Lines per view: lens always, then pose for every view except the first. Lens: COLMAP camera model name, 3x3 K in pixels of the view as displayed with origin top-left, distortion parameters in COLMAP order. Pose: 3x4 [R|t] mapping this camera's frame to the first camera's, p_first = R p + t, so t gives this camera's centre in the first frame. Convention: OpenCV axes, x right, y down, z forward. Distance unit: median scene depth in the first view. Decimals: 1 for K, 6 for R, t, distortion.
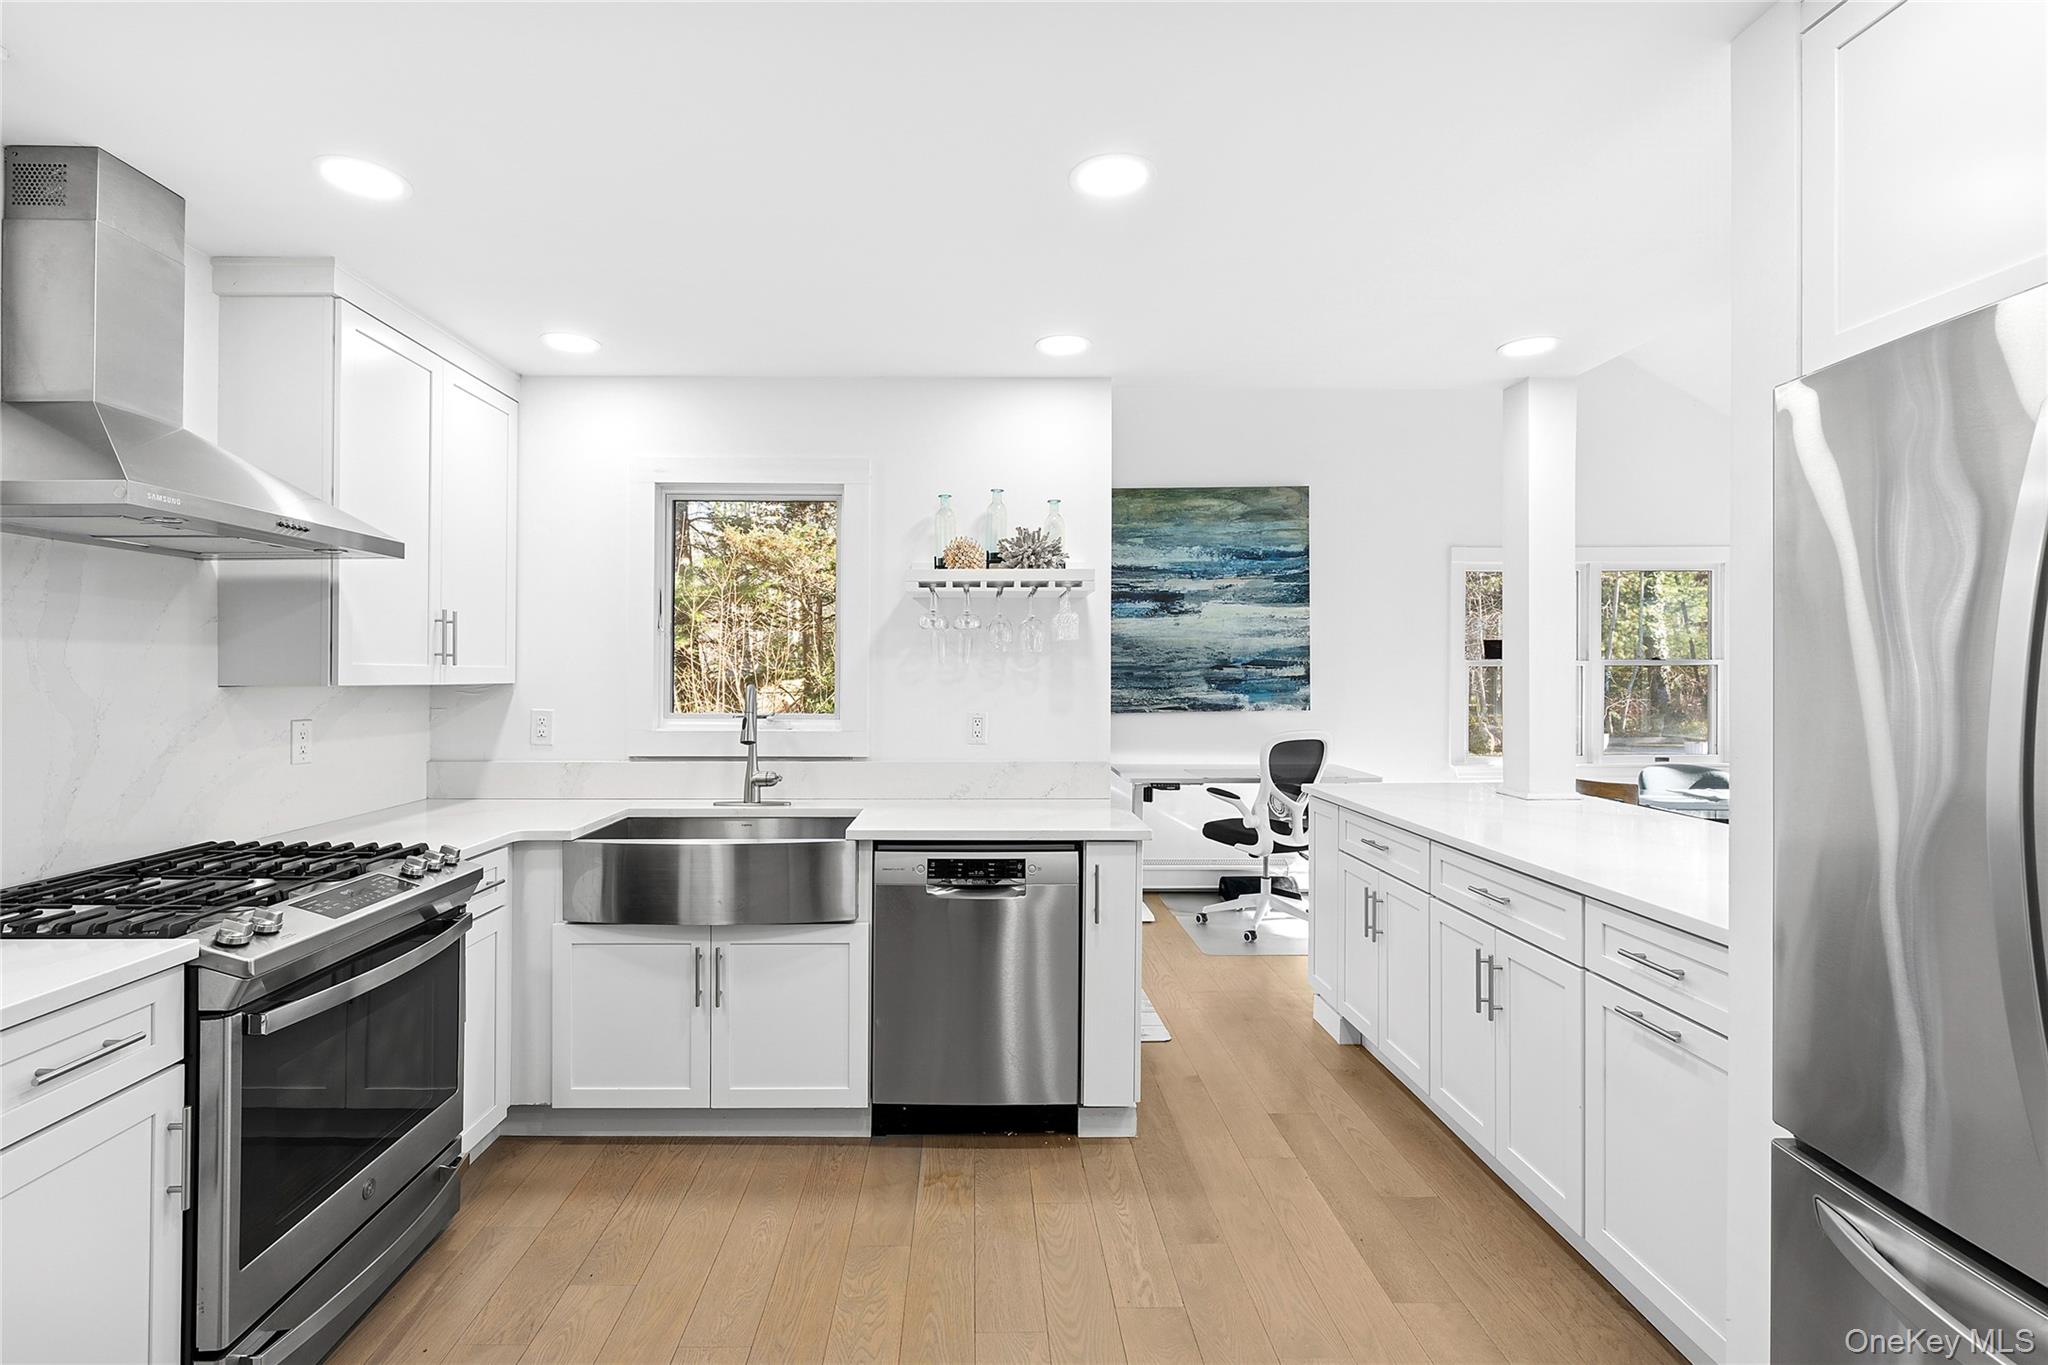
lens RADIAL K [[926.1, 0, 1010.6], [0, 926.1, 676.5], [0, 0, 1]] dist [0.009648, -0.000344]
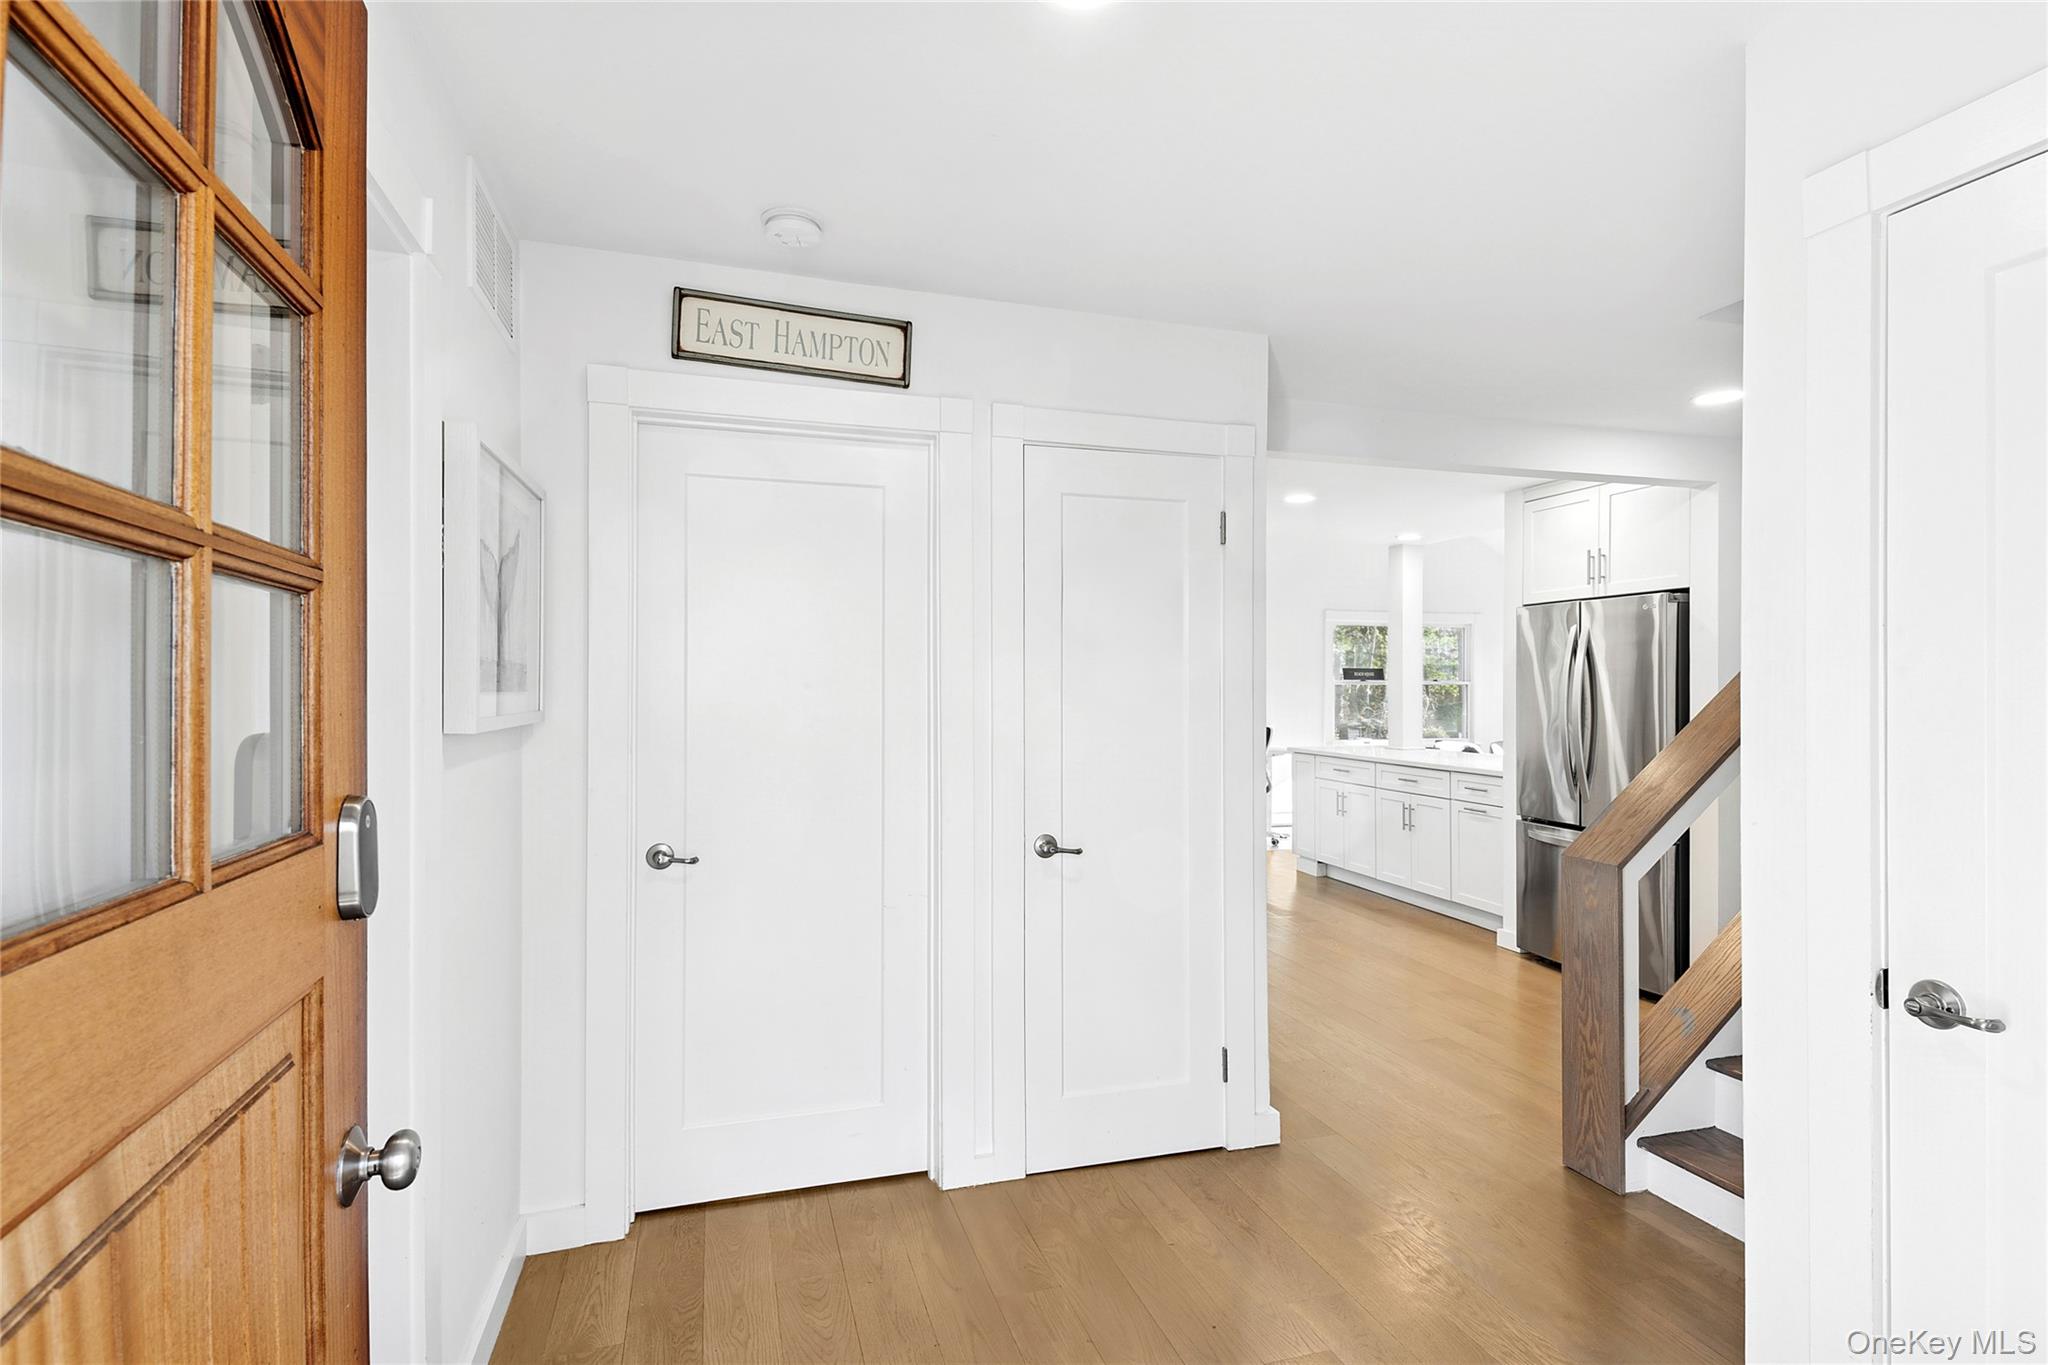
lens RADIAL K [[1024.9, 0, 1024.0], [0, 1024.9, 682.5], [0, 0, 1]] dist [-0.000224, -0.000015]
pose [[0.960469, -0.000178, 0.278387, -1.052210], [0.001944, 0.999980, -0.006070, 0.000229], [-0.278381, 0.006372, 0.960450, -1.129986]]
